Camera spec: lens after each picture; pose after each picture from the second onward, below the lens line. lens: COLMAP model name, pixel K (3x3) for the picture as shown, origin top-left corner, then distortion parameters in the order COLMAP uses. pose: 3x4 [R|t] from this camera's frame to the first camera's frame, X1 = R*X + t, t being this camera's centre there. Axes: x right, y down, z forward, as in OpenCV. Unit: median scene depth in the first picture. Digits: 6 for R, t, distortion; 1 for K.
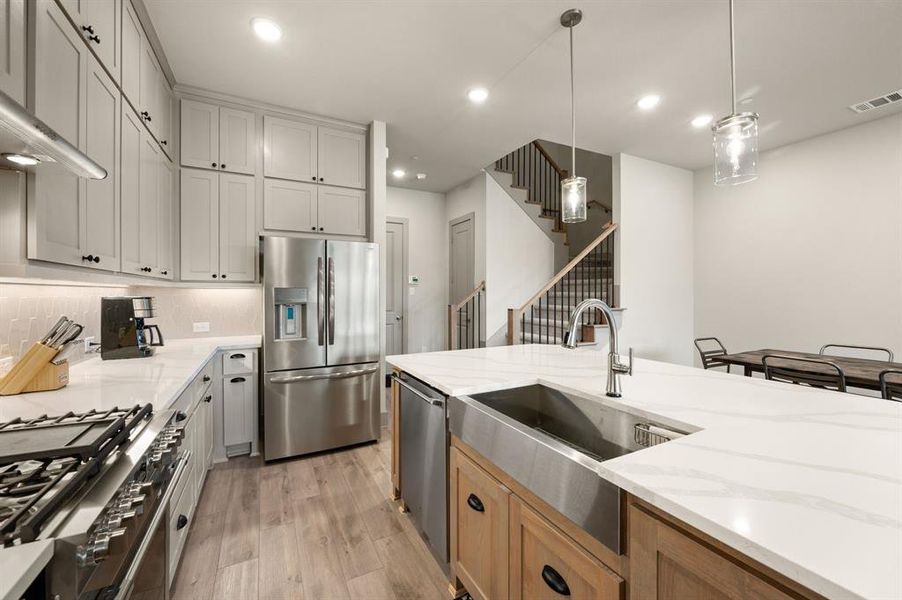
lens RADIAL K [[351.7, 0, 448.6], [0, 351.7, 292.6], [0, 0, 1]] dist [-0.000611, -0.000833]
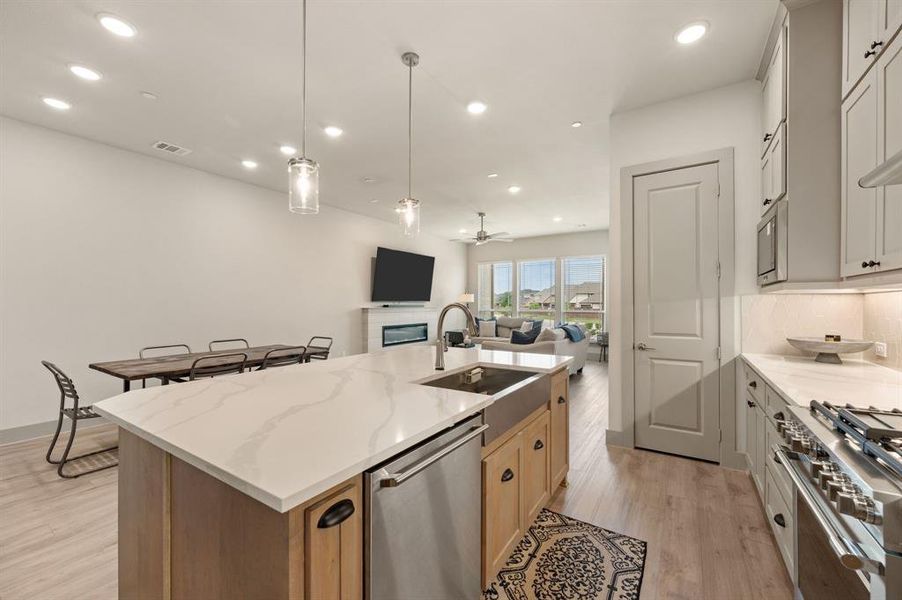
lens RADIAL K [[360.5, 0, 449.9], [0, 360.5, 305.0], [0, 0, 1]] dist [-0.001249, -0.001001]
pose [[-0.489441, 0.000154, 0.872036, -0.497992], [-0.002513, 0.999996, -0.001587, 0.015013], [-0.872033, -0.002968, -0.489439, 0.993120]]
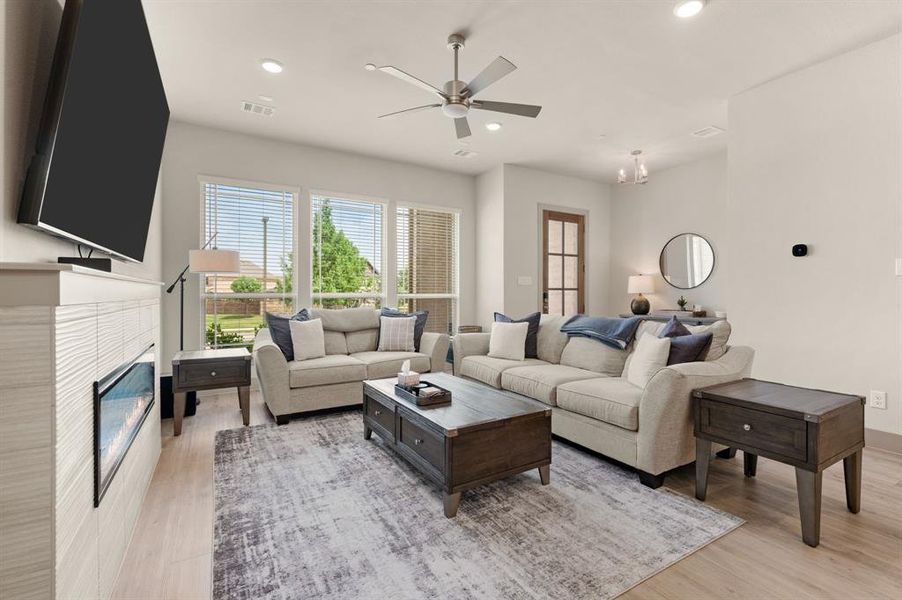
lens RADIAL K [[407.1, 0, 462.2], [0, 407.1, 294.4], [0, 0, 1]] dist [-0.001426, 0.000797]
pose [[-0.997574, 0.003337, -0.069528, 1.912435], [0.003465, 0.999993, -0.001725, 0.067497], [0.069522, -0.001962, -0.997579, 0.613695]]
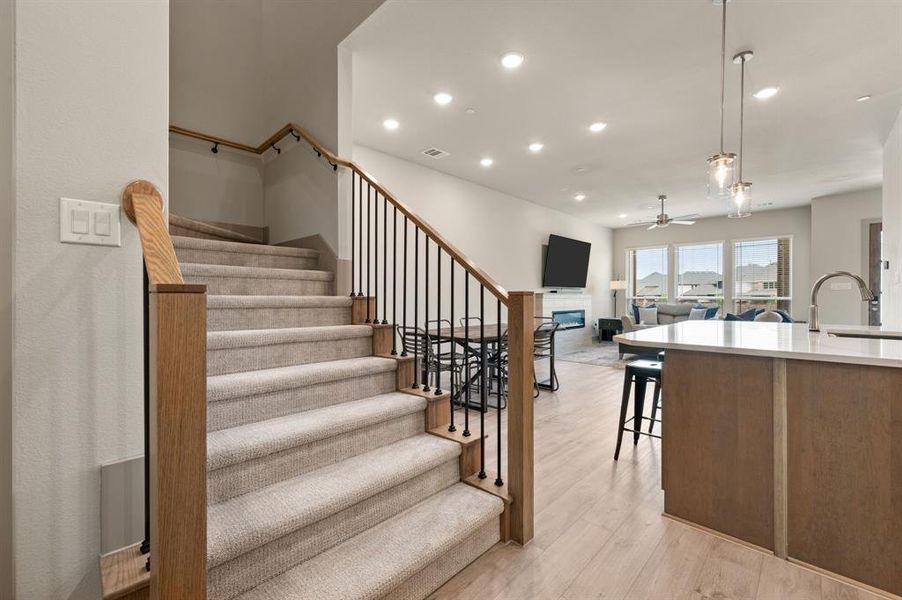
lens RADIAL K [[374.4, 0, 452.6], [0, 374.4, 299.3], [0, 0, 1]] dist [-0.001790, -0.000474]
pose [[-0.317636, -0.001082, 0.948212, -0.376610], [-0.001221, 0.999999, 0.000732, 0.082721], [-0.948212, -0.000925, -0.317637, 1.840061]]
